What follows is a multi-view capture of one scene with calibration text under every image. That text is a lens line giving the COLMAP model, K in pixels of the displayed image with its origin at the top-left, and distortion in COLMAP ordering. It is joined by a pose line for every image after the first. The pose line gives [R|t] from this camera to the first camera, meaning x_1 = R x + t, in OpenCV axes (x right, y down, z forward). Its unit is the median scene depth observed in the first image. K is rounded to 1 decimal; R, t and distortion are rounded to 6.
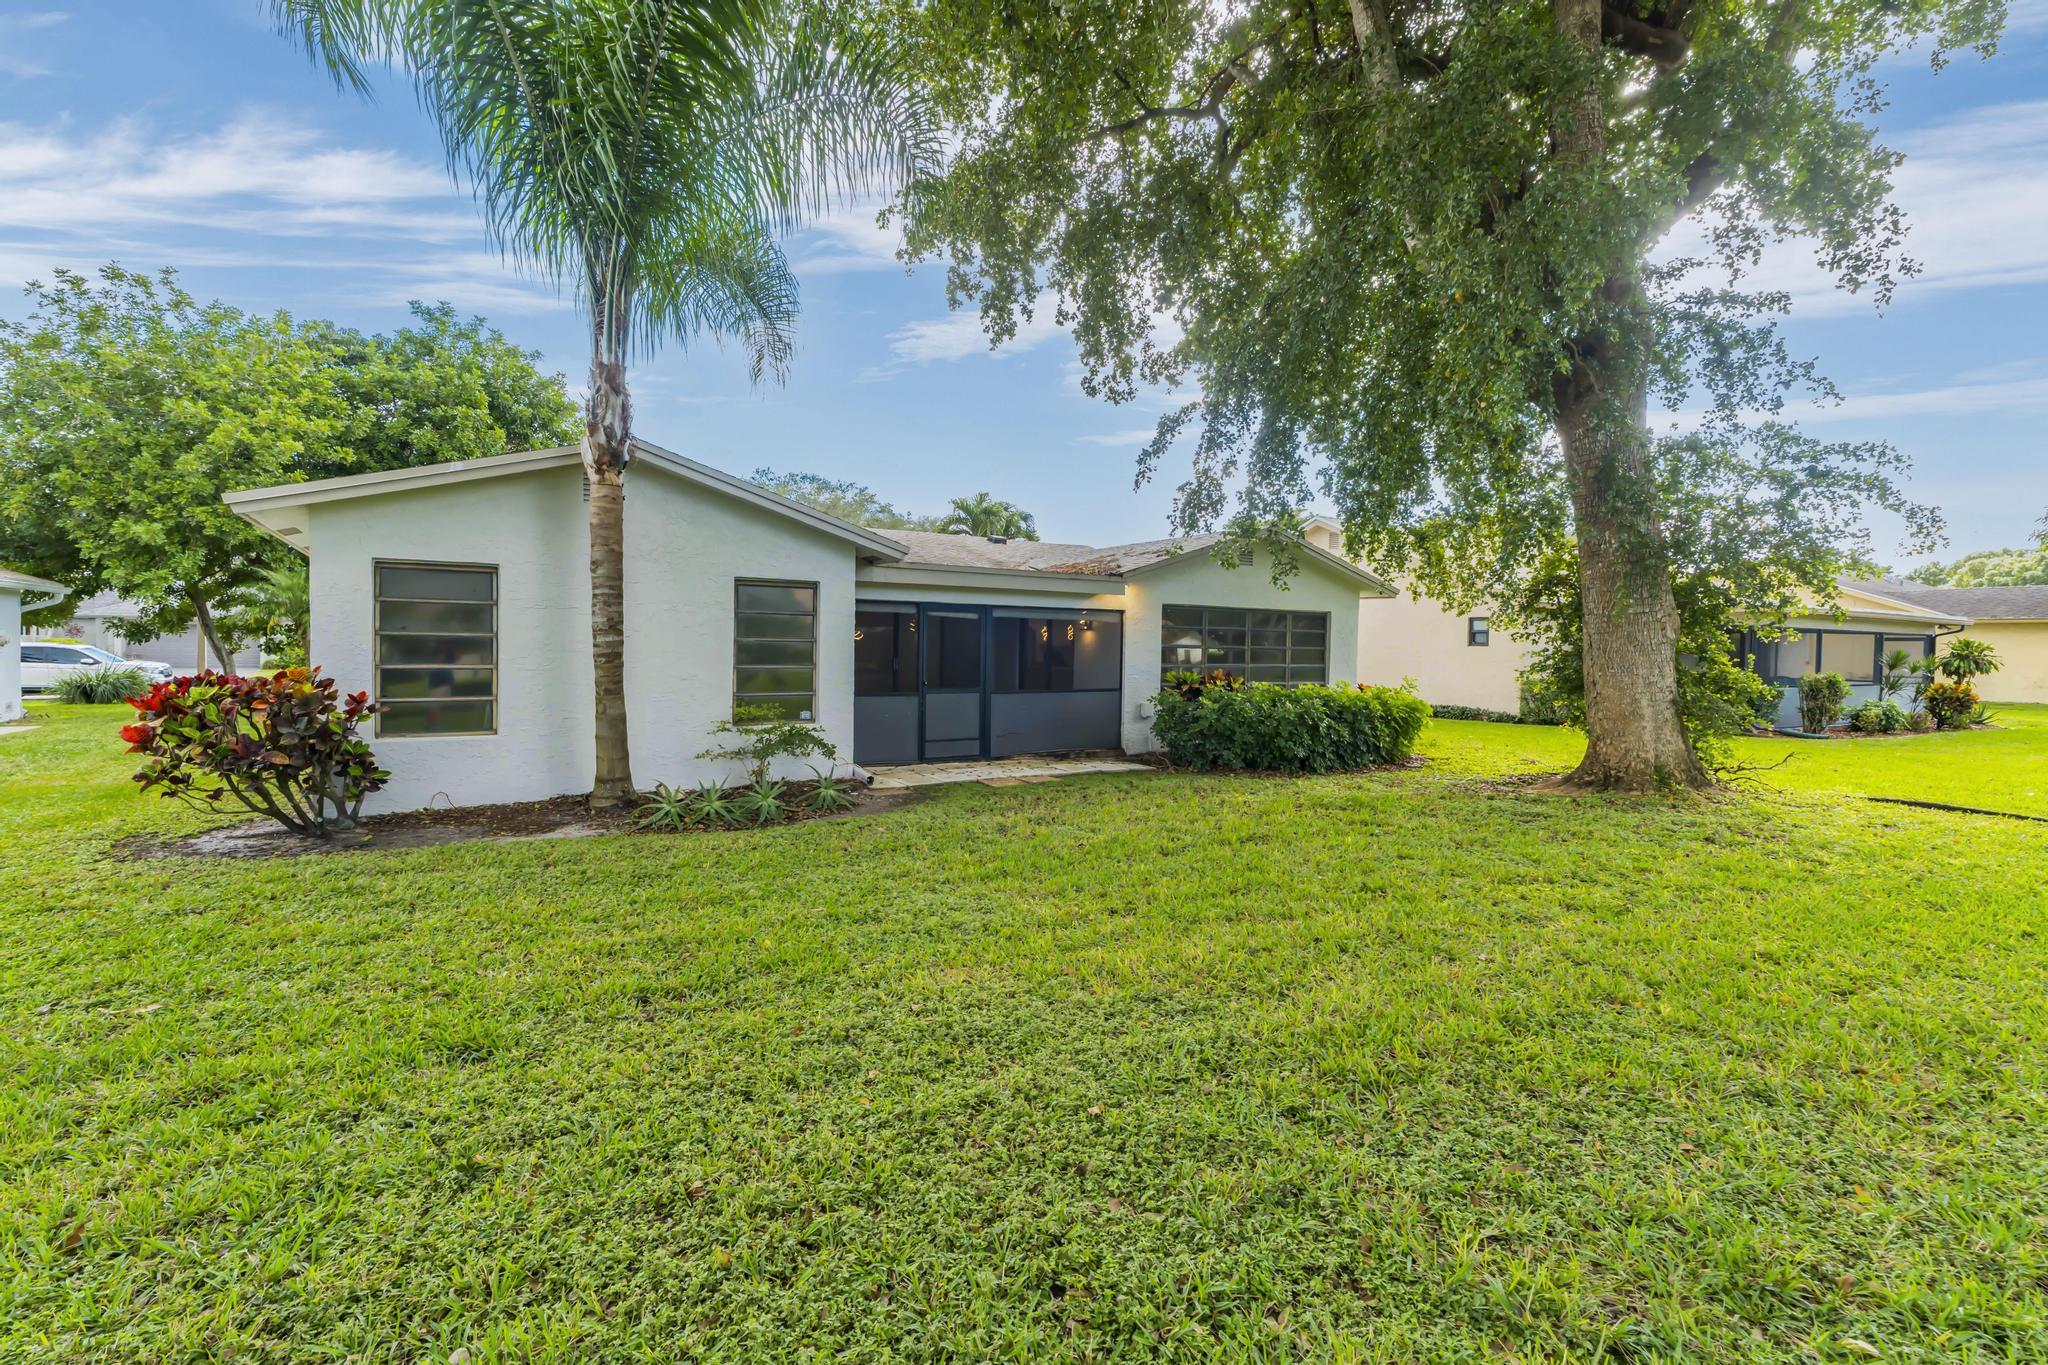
lens RADIAL K [[964.8, 0, 1017.9], [0, 964.8, 646.3], [0, 0, 1]] dist [-0.015188, 0.000051]
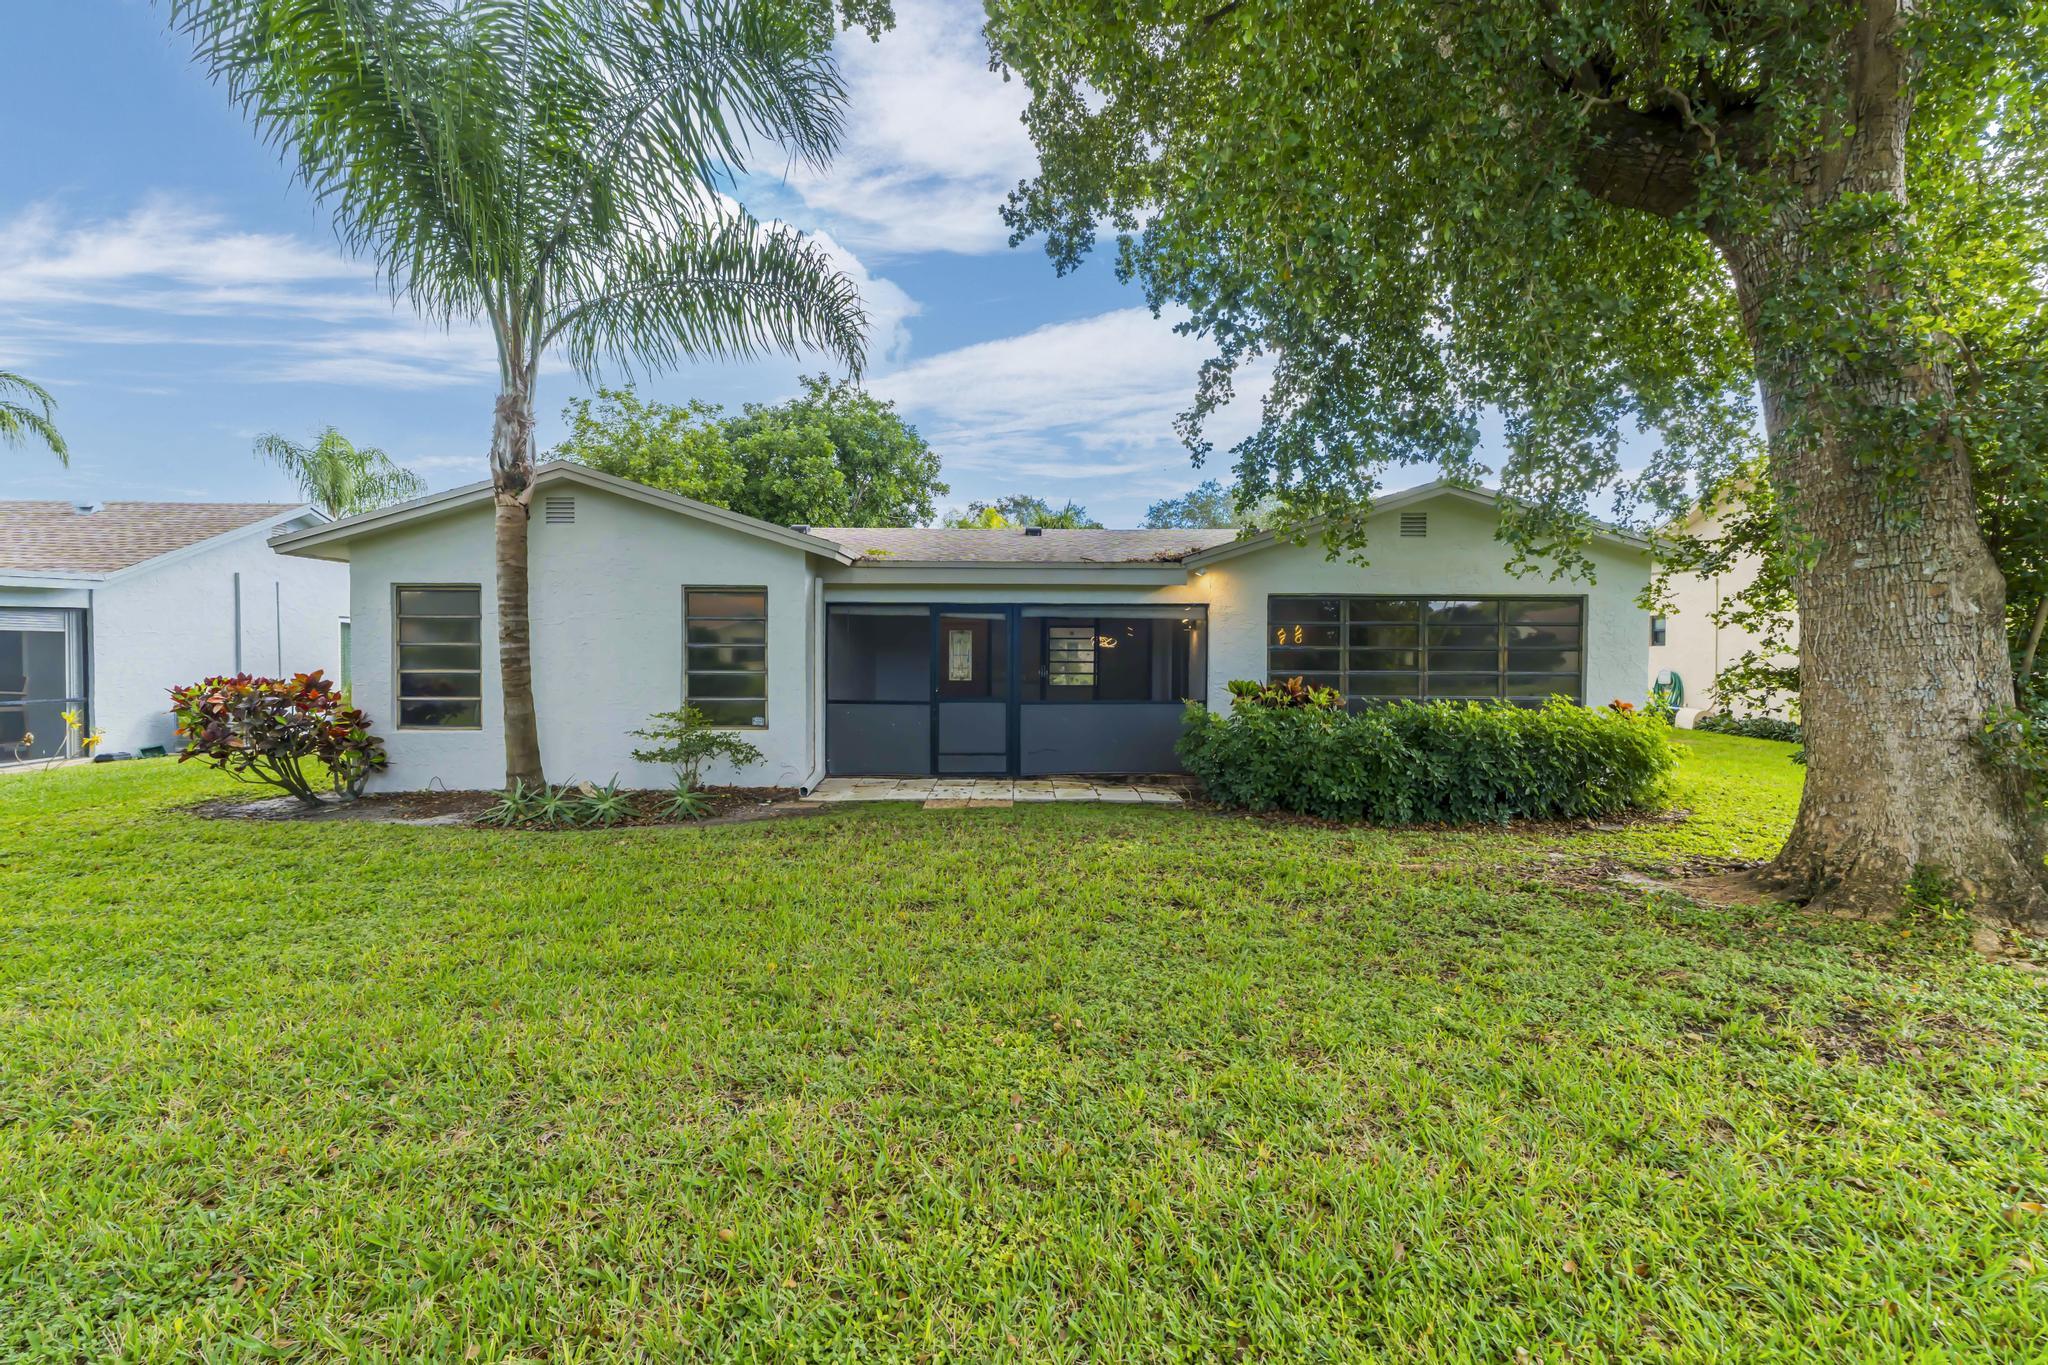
lens RADIAL K [[933.3, 0, 1031.3], [0, 933.3, 646.9], [0, 0, 1]] dist [0.001428, 0.000172]
pose [[0.850992, -0.015819, -0.524941, 0.498264], [0.008793, 0.999835, -0.015875, 0.012299], [0.525105, 0.008894, 0.850991, 0.316967]]
